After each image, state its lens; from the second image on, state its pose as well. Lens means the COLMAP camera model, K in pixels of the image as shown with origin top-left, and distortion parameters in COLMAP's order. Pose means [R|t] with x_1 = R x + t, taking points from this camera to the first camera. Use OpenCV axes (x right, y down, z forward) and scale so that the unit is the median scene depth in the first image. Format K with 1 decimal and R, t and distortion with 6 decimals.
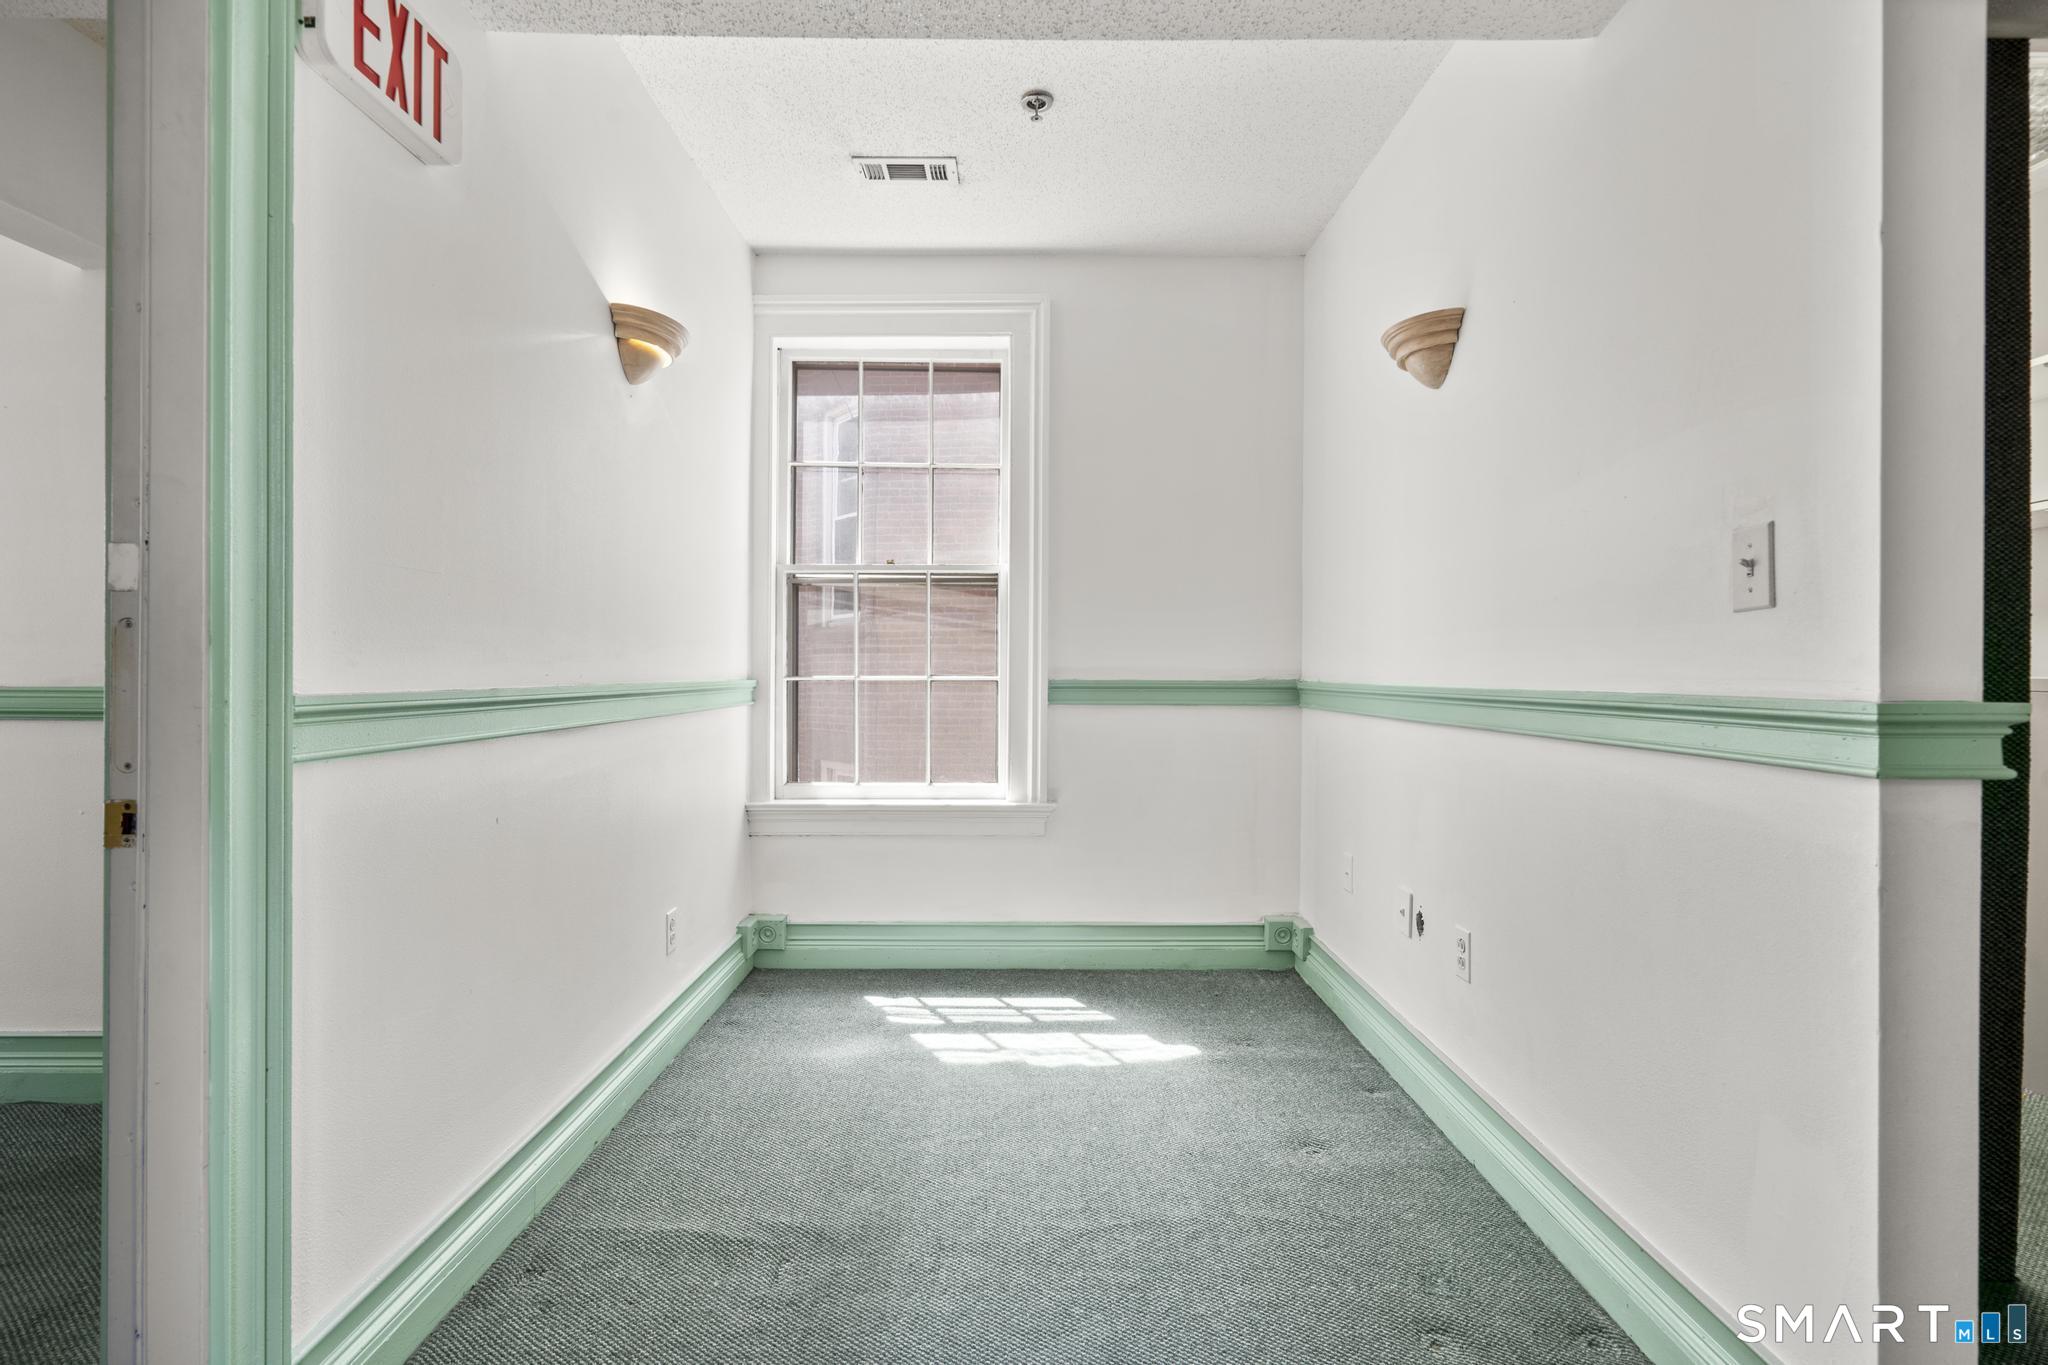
lens RADIAL K [[920.7, 0, 1009.2], [0, 920.7, 686.8], [0, 0, 1]] dist [-0.005012, 0.002718]
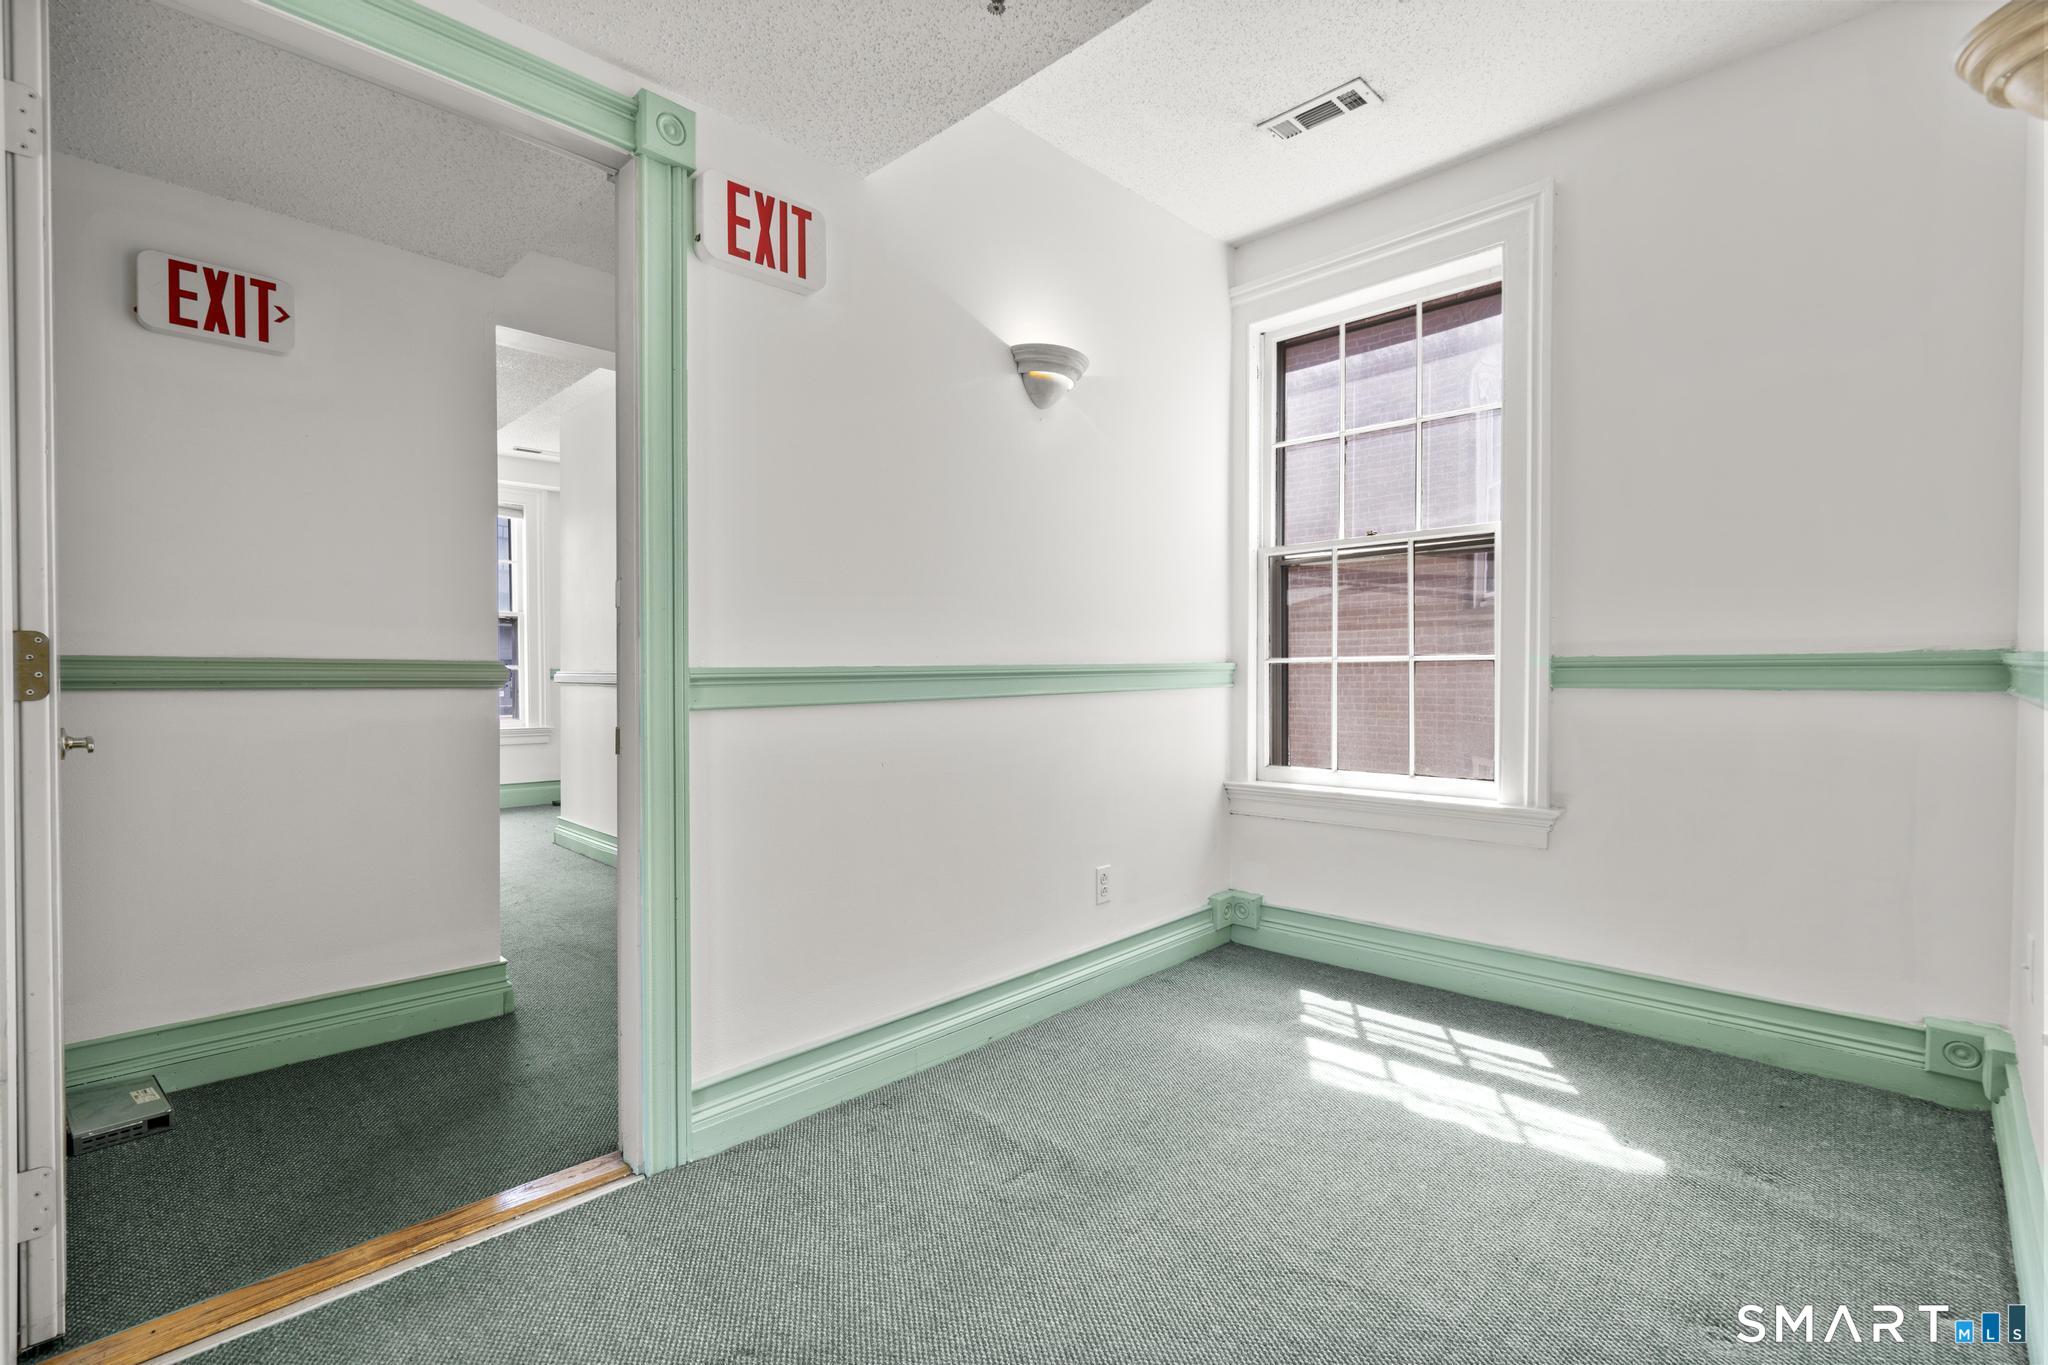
lens RADIAL K [[920.7, 0, 1026.6], [0, 920.7, 688.3], [0, 0, 1]] dist [-0.005012, 0.002718]
pose [[0.713106, 0.003788, -0.701046, 0.294968], [0.002068, 0.999970, 0.007507, 0.013396], [0.701053, -0.006803, 0.713076, 0.107460]]
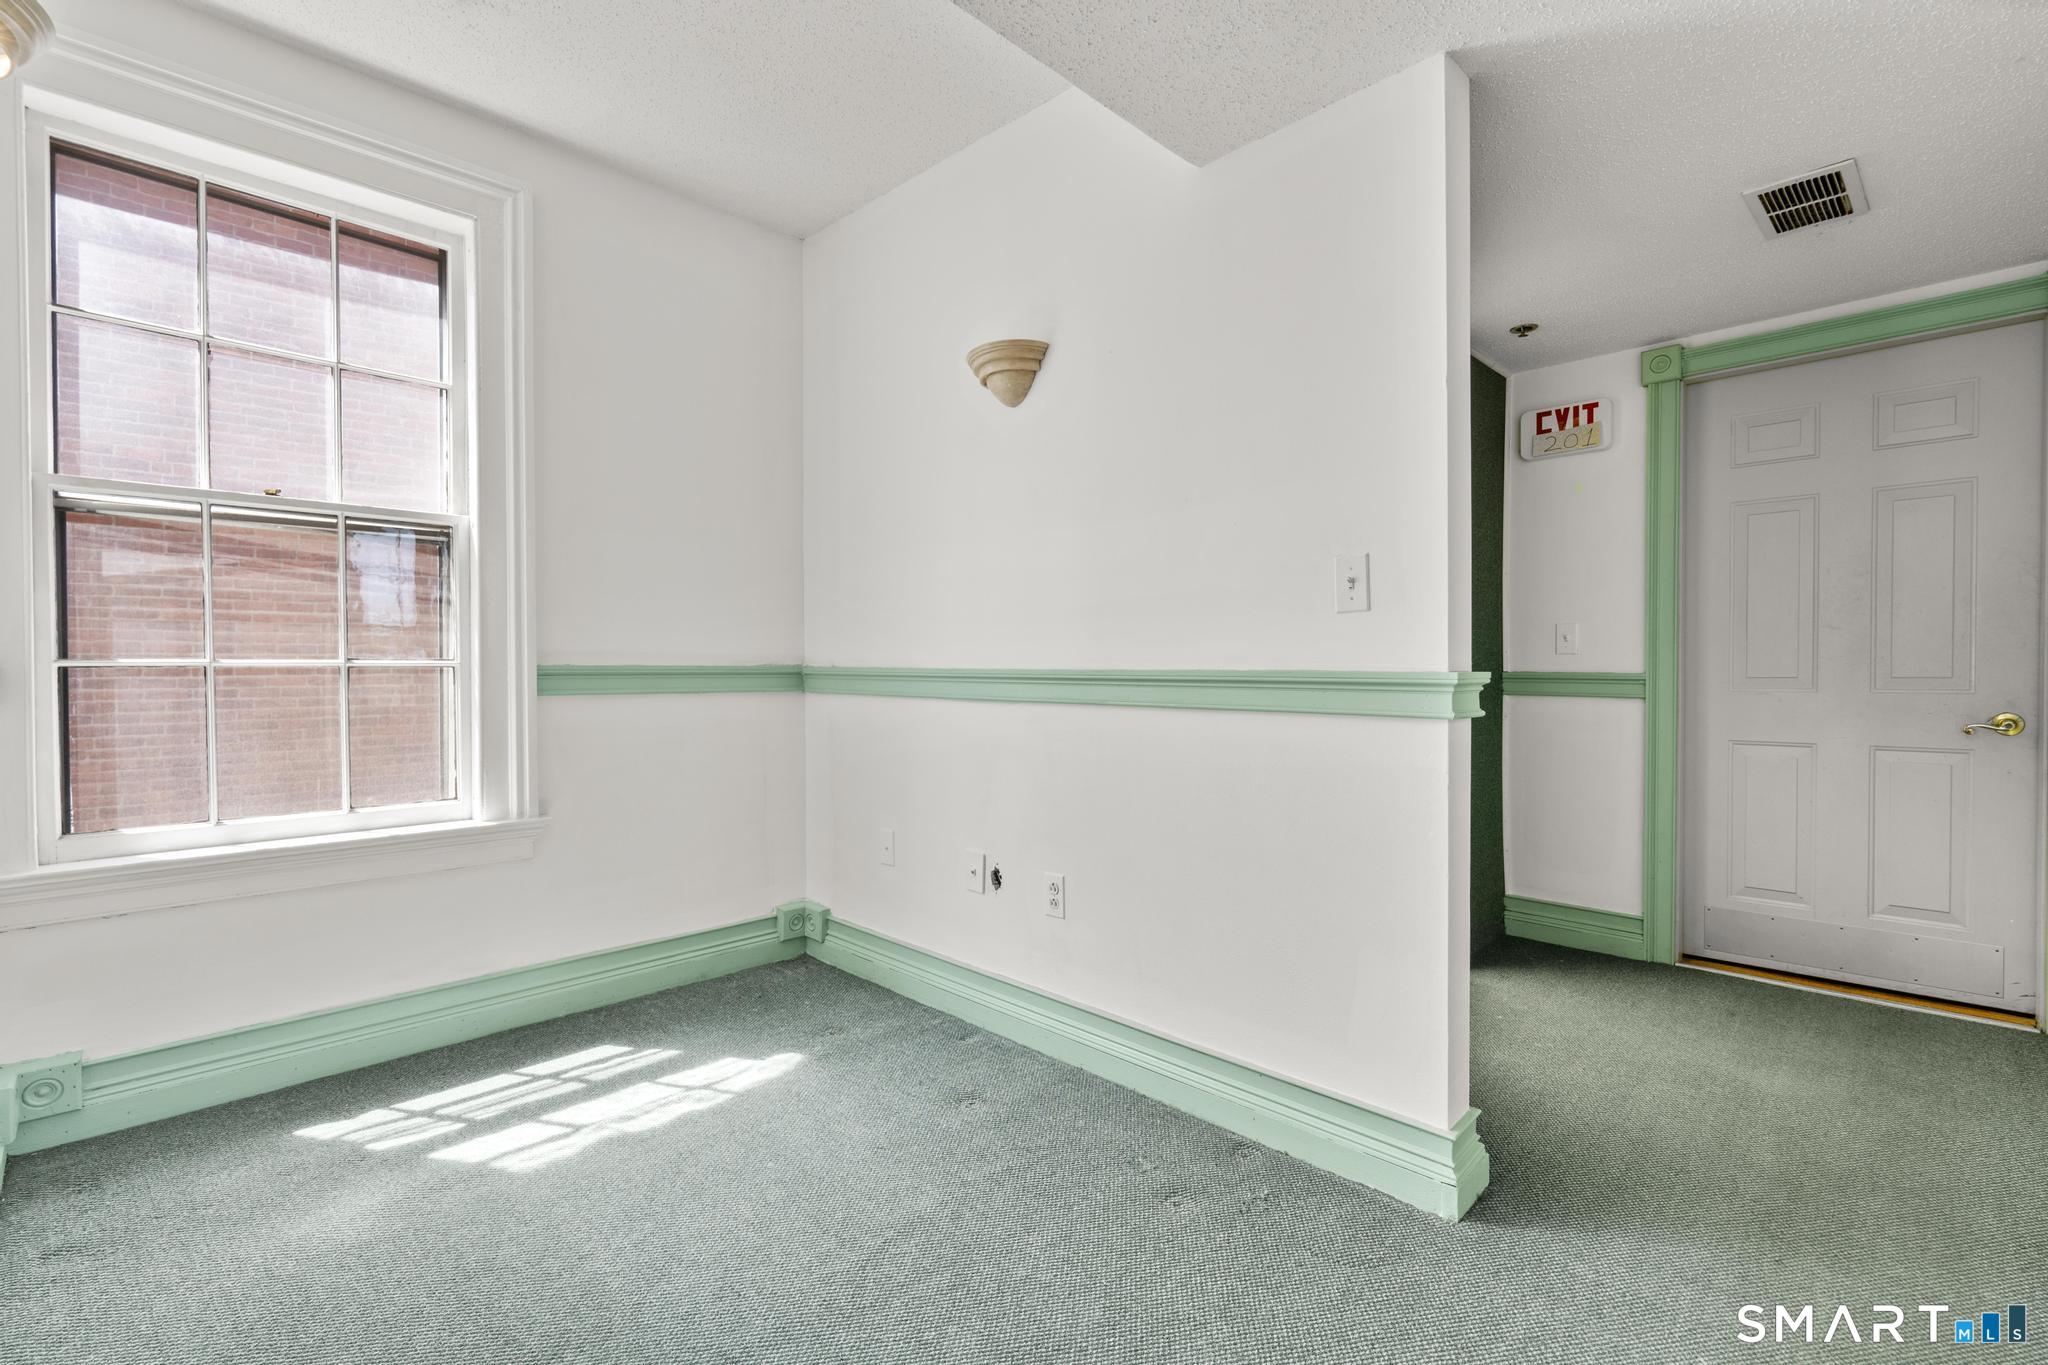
lens RADIAL K [[920.7, 0, 1031.4], [0, 920.7, 686.1], [0, 0, 1]] dist [-0.005012, 0.002718]
pose [[0.699358, -0.016893, 0.714572, -0.242408], [0.009577, 0.999852, 0.014264, 0.003639], [-0.714708, -0.003132, 0.699416, 0.131880]]
